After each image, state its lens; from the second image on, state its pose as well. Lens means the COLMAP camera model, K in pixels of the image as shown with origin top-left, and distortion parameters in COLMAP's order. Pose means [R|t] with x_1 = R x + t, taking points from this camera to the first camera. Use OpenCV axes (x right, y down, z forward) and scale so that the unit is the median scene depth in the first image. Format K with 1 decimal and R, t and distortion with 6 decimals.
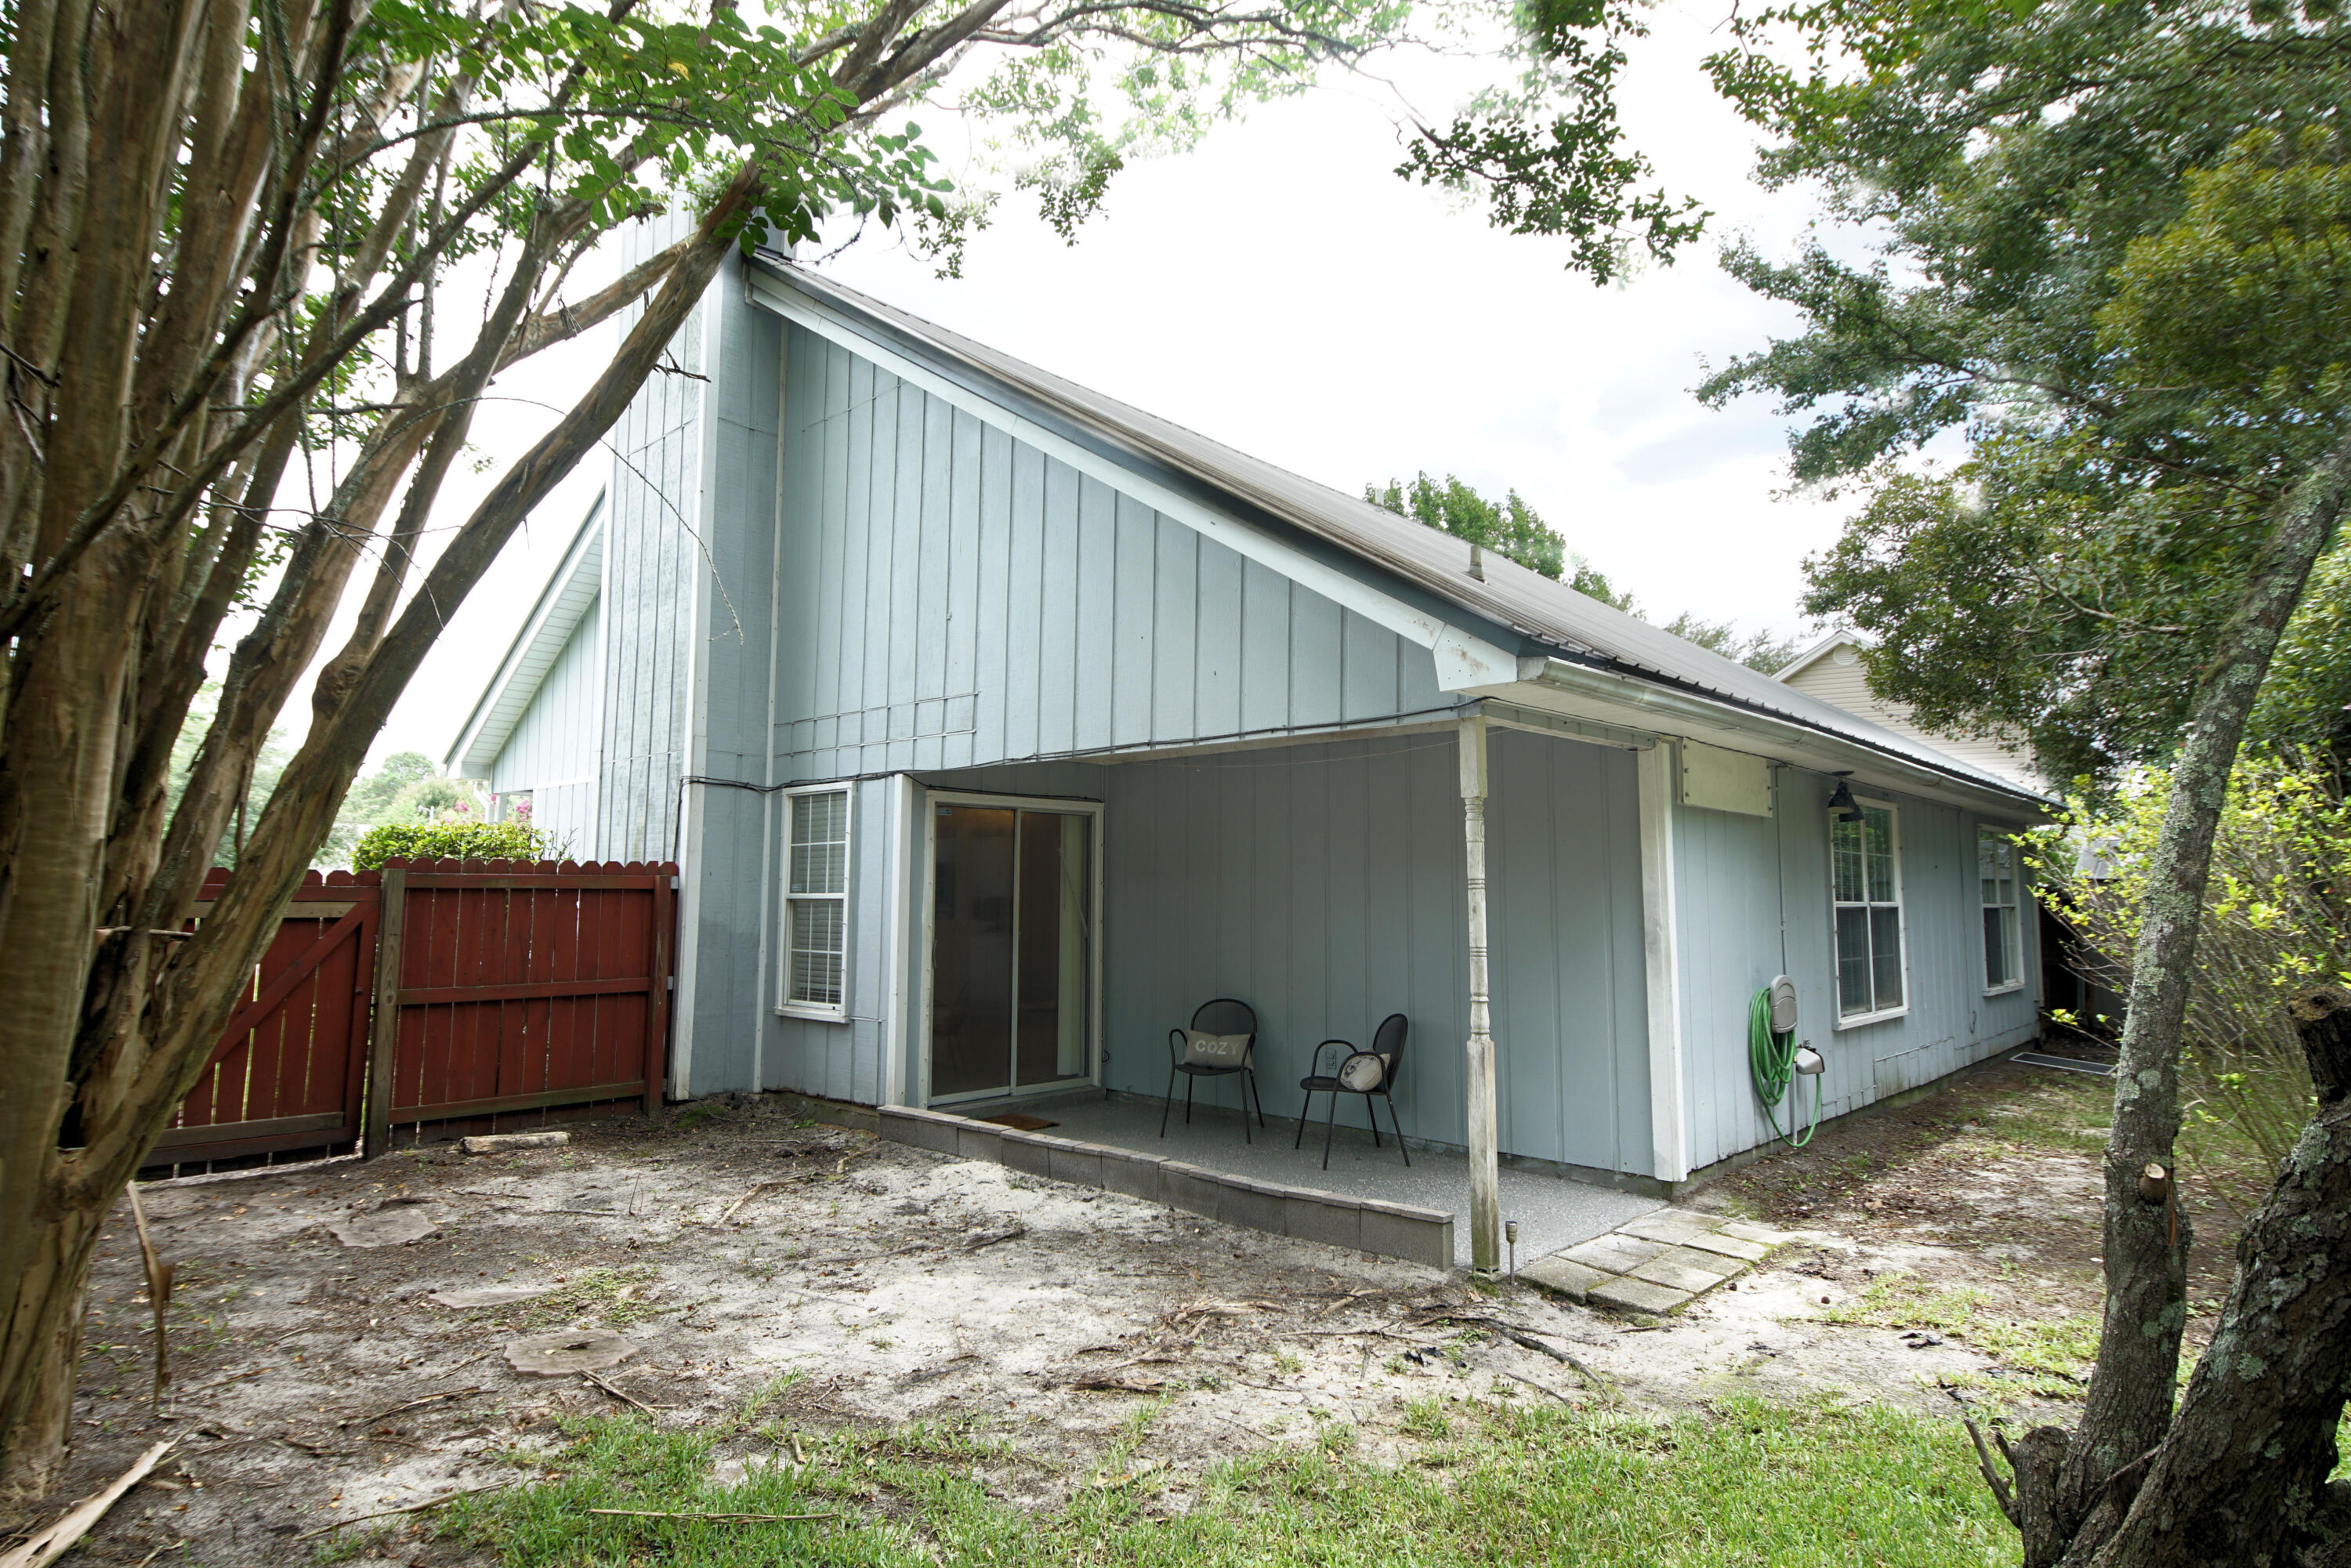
lens RADIAL K [[1260.0, 0, 1153.9], [0, 1260.0, 771.2], [0, 0, 1]] dist [0.042149, -0.043971]
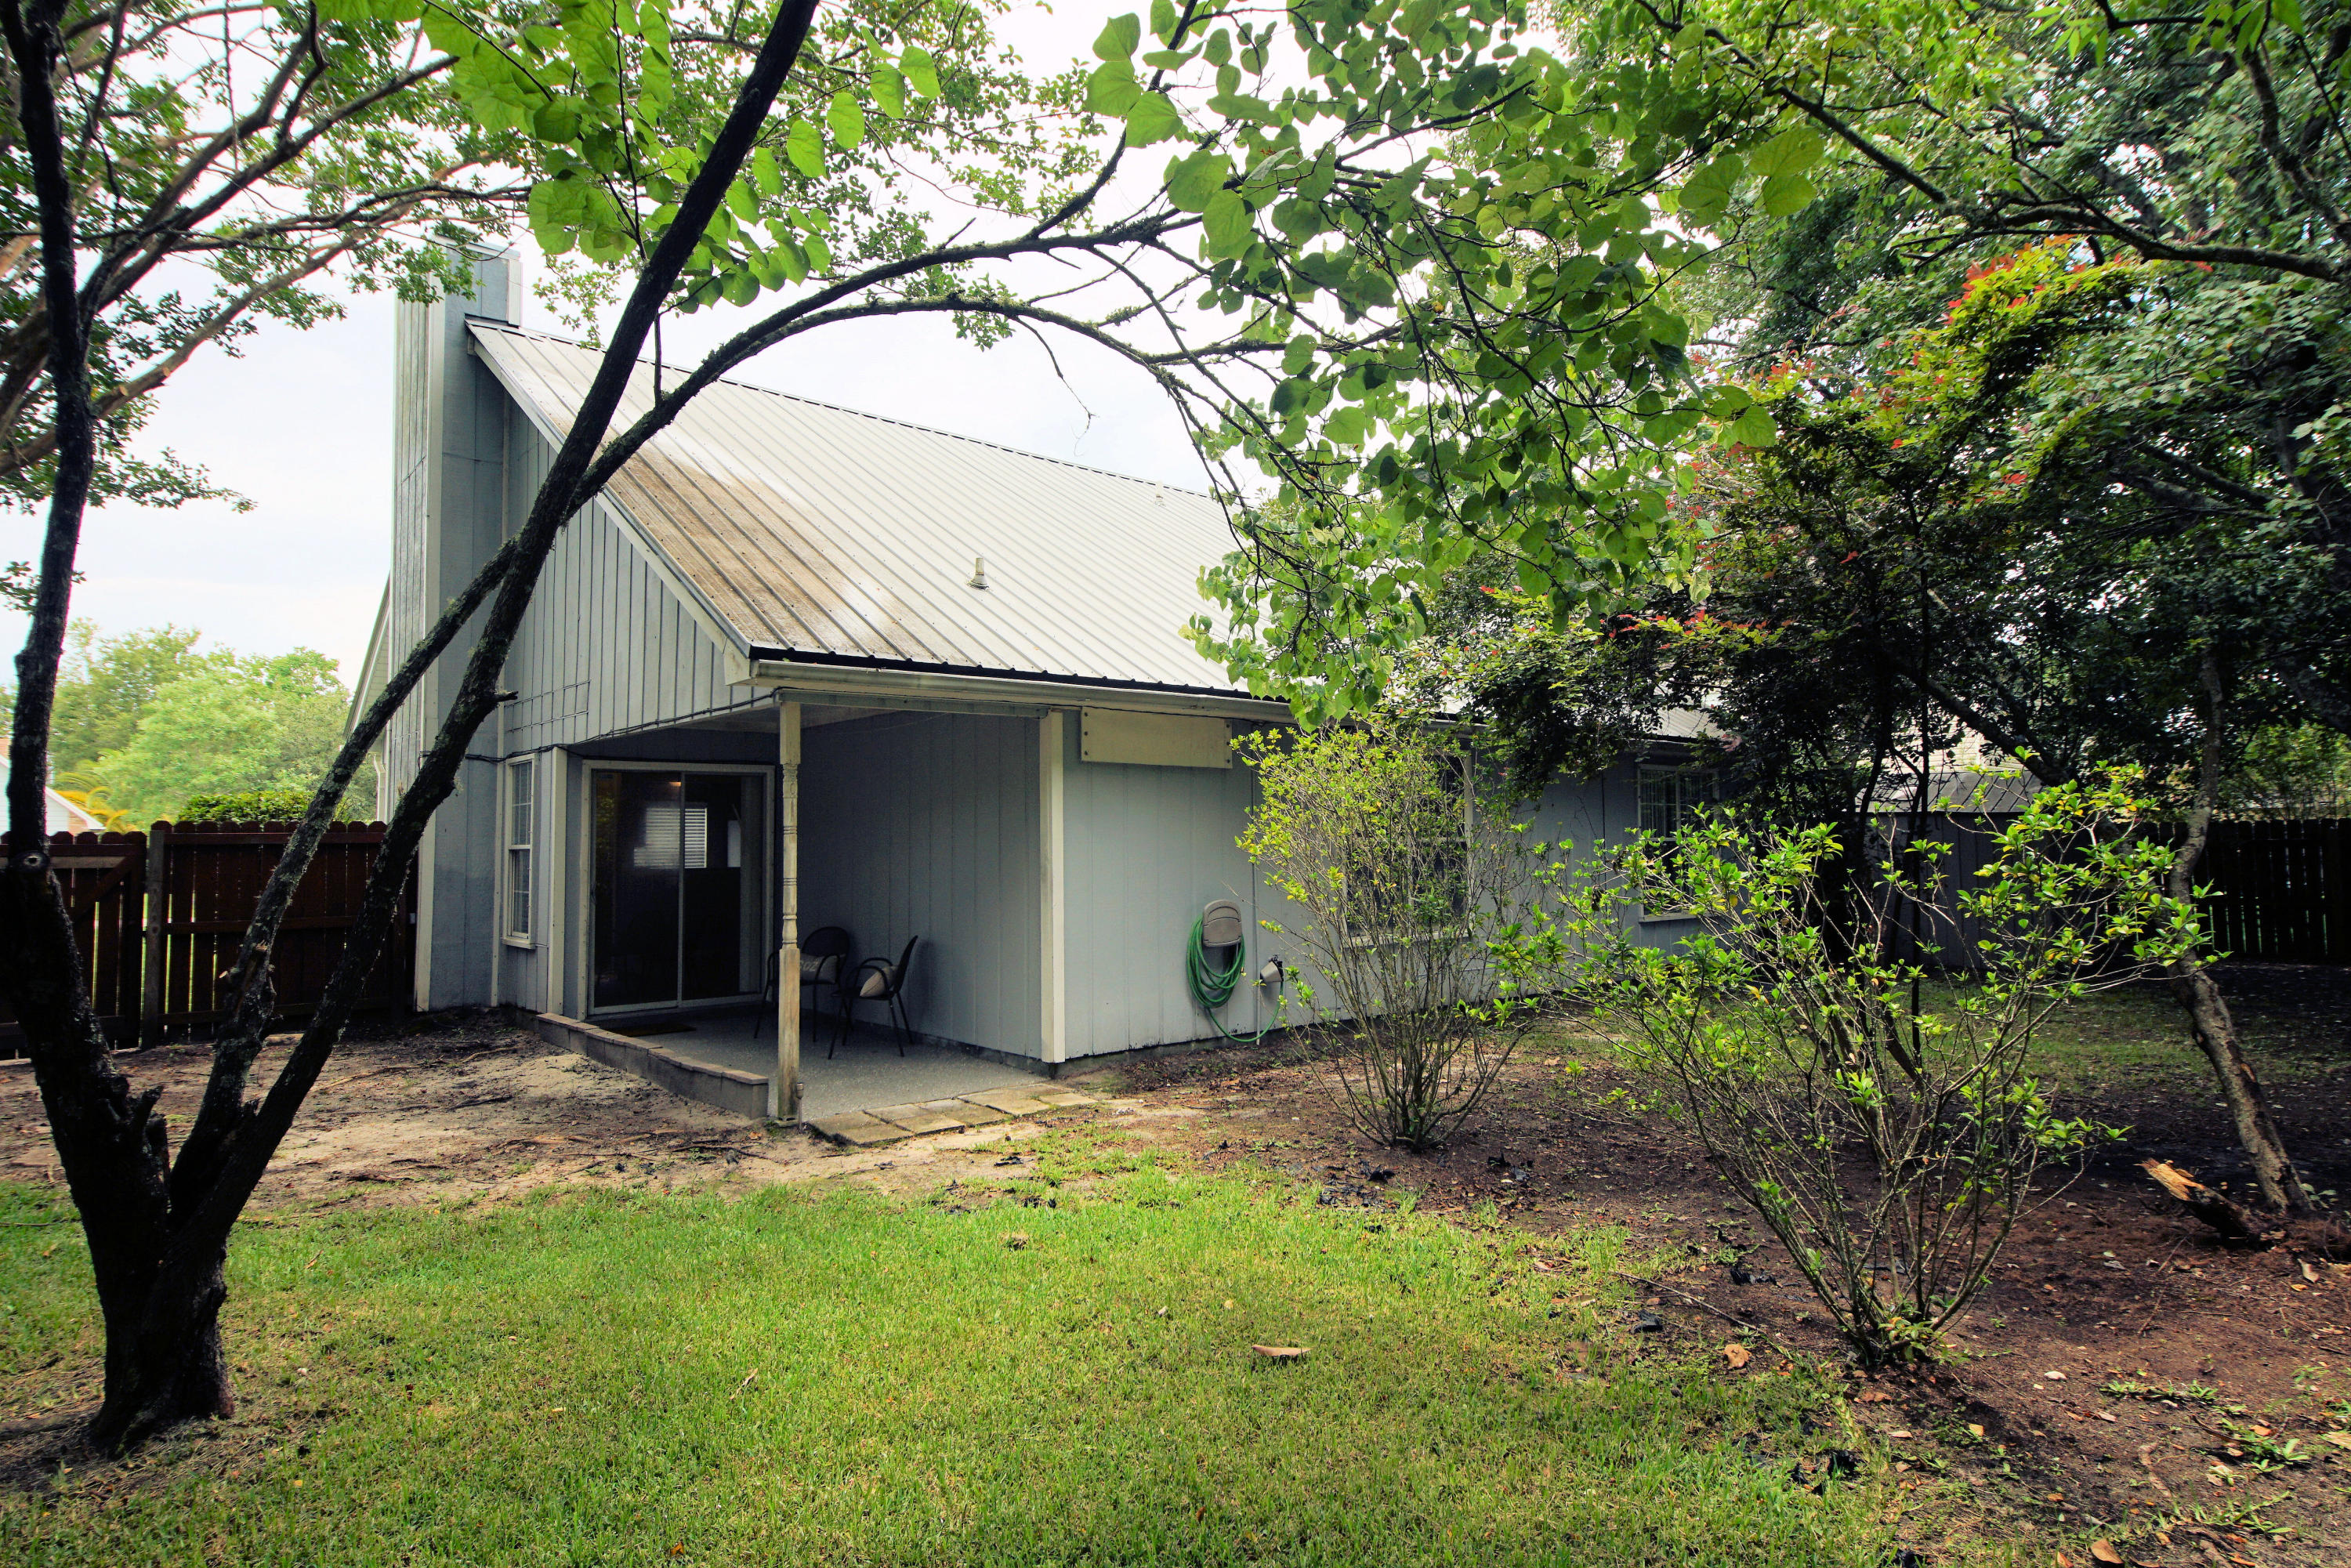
lens RADIAL K [[1260.0, 0, 1153.9], [0, 1260.0, 771.2], [0, 0, 1]] dist [0.042149, -0.043971]
pose [[0.994664, -0.020903, -0.101026, 0.501656], [0.025003, 0.998907, 0.039485, -0.008364], [0.100091, -0.041800, 0.994100, -0.166916]]
